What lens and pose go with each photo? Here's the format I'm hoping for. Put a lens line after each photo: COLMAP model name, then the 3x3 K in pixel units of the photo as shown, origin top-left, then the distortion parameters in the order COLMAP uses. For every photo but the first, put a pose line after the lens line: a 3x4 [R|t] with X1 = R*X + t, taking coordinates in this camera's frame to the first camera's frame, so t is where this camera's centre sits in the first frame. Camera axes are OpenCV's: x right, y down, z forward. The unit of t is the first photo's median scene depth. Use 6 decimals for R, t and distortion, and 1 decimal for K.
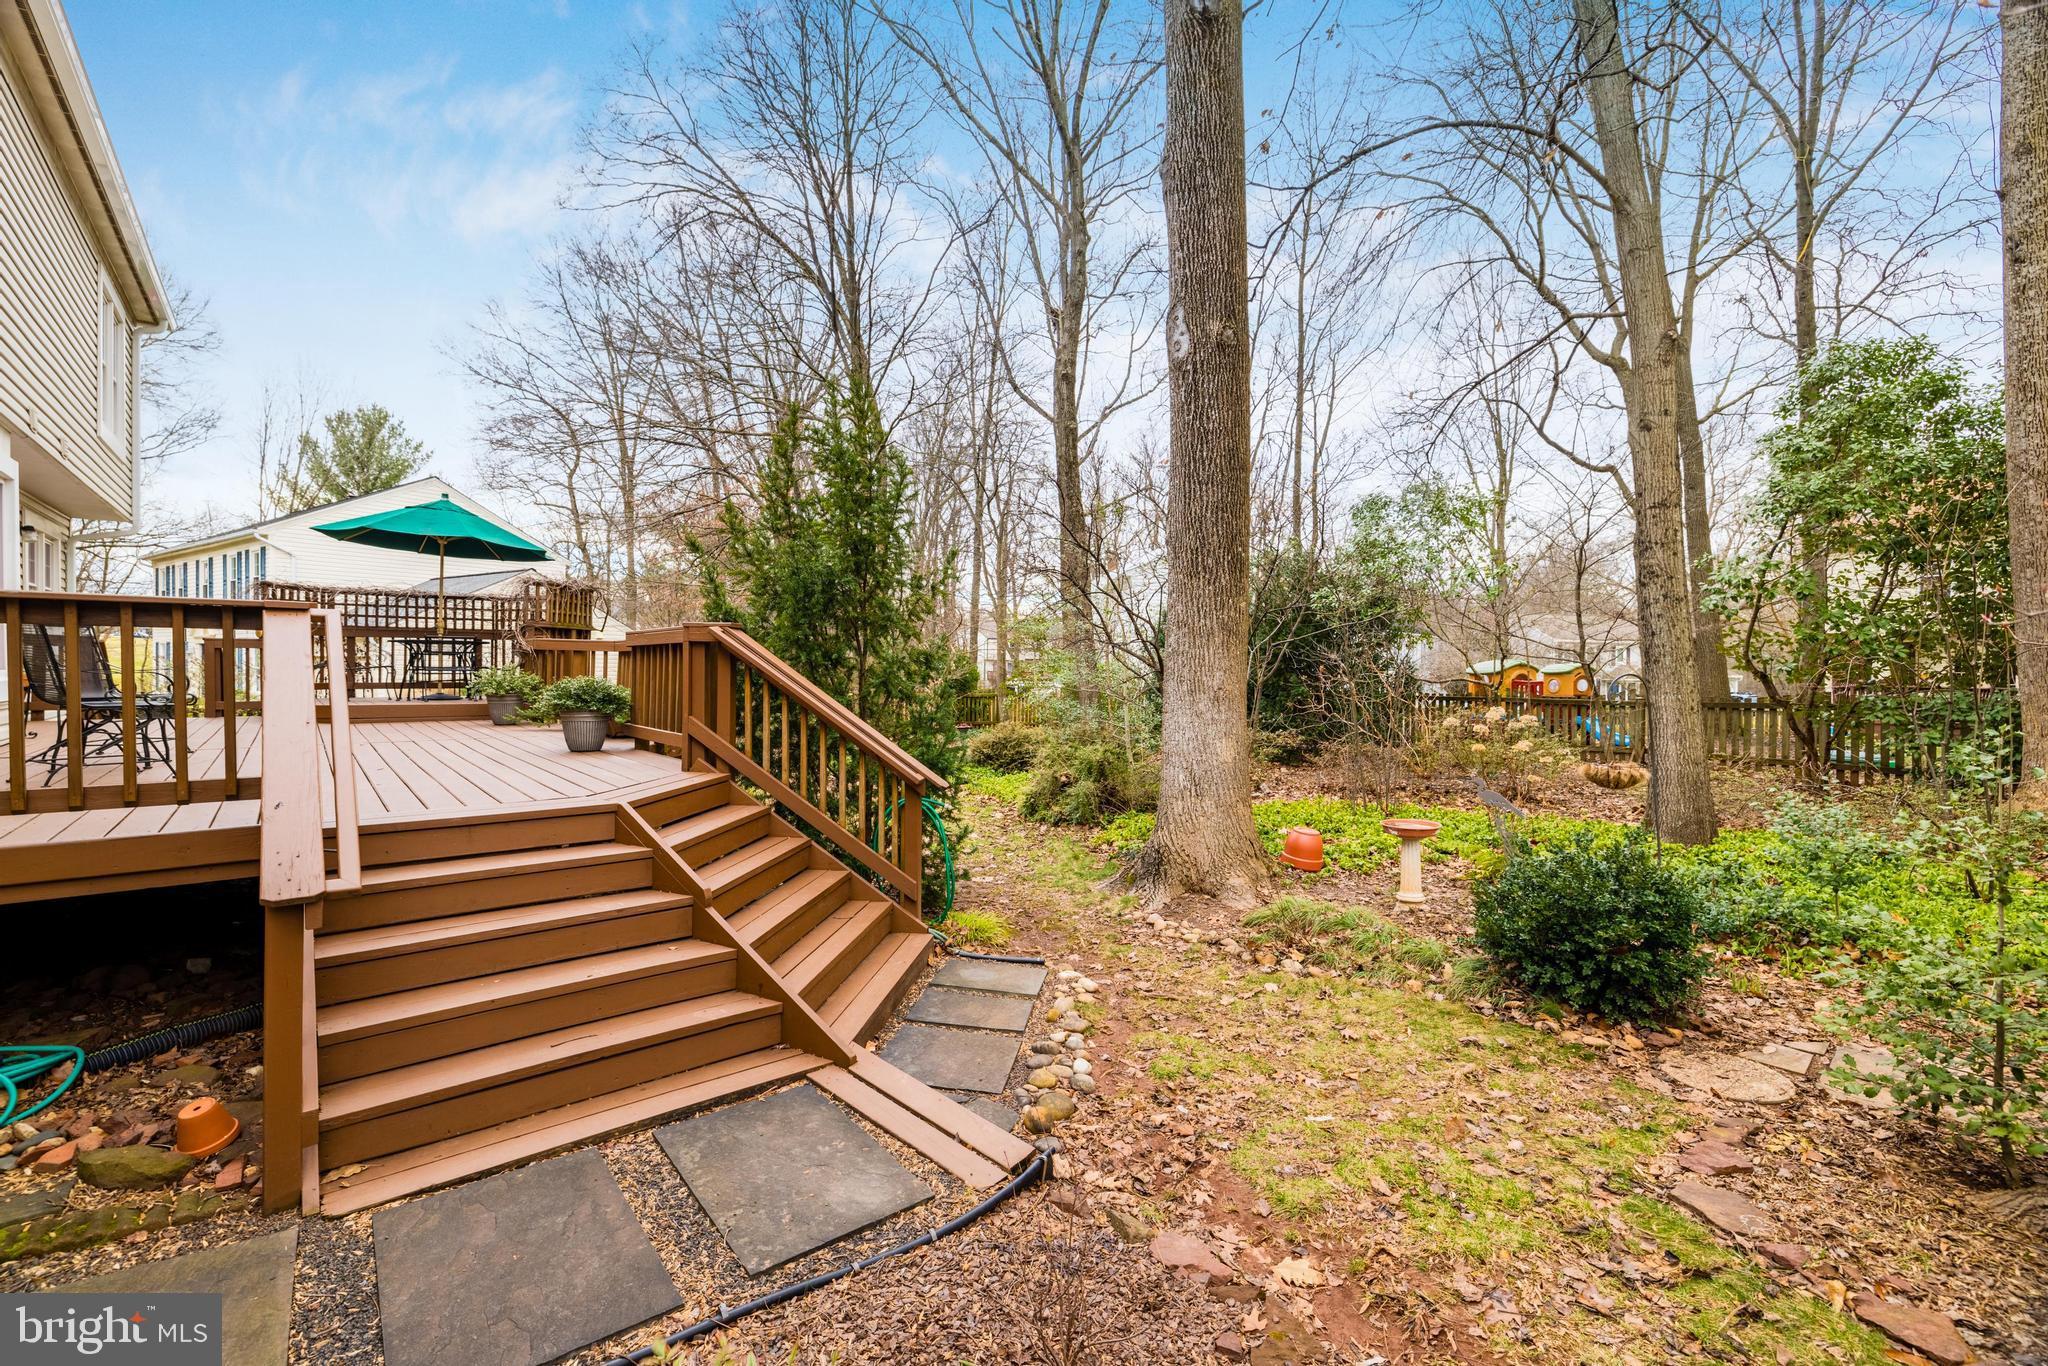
lens RADIAL K [[889.8, 0, 1008.8], [0, 889.8, 671.1], [0, 0, 1]] dist [-0.002718, 0.002516]
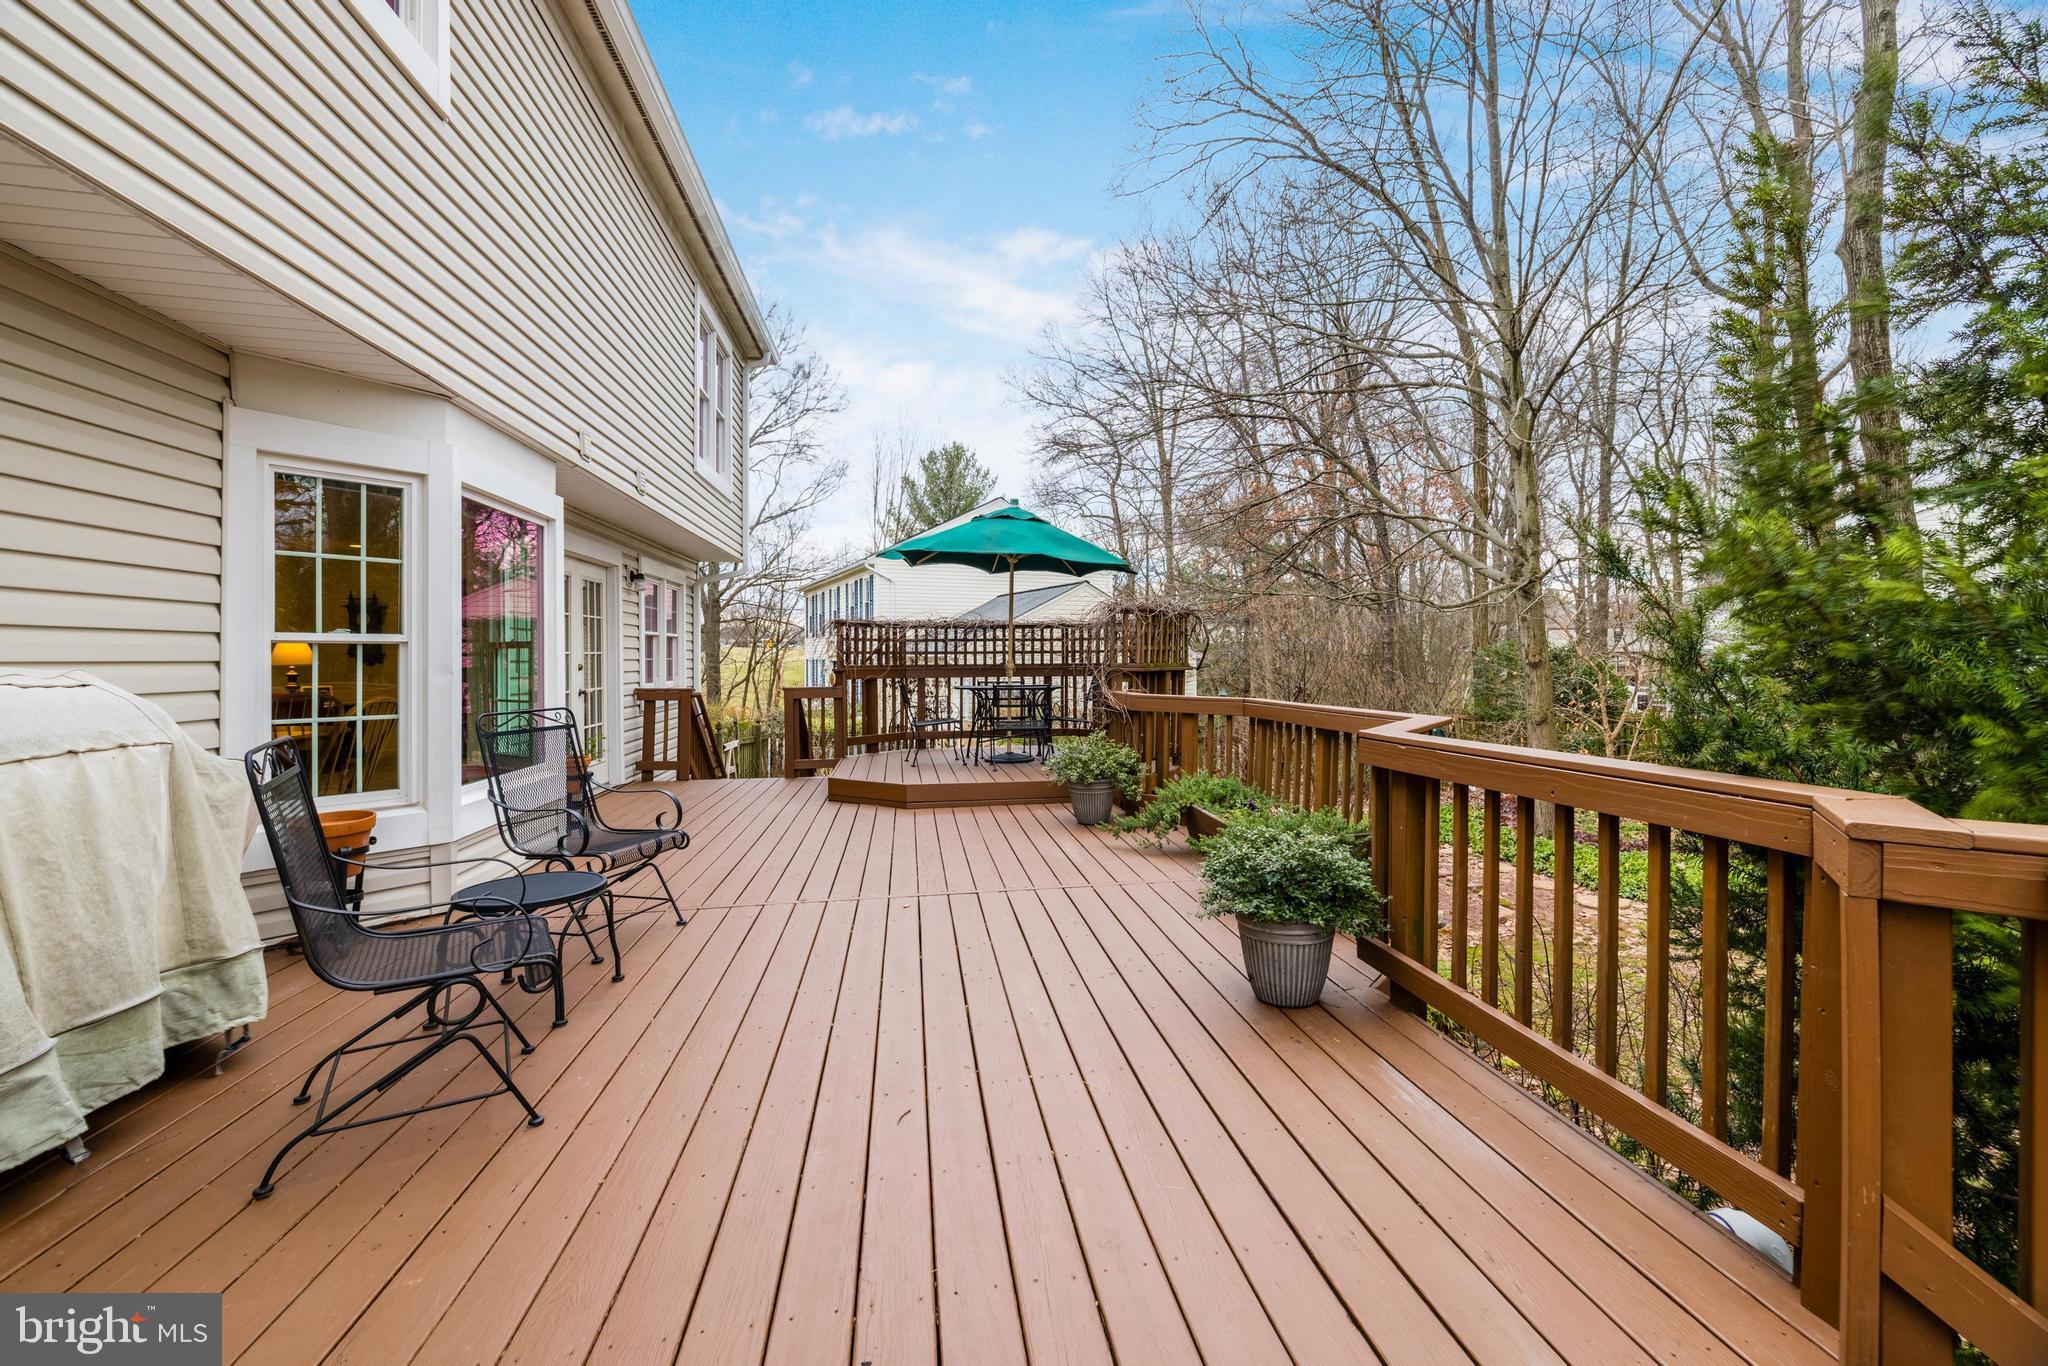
lens RADIAL K [[889.8, 0, 1026.9], [0, 889.8, 670.1], [0, 0, 1]] dist [-0.002718, 0.002516]
pose [[0.855986, -0.003838, -0.516985, -0.189894], [0.006160, 0.999977, 0.002776, -0.043740], [0.516962, -0.005561, 0.855990, 0.289521]]
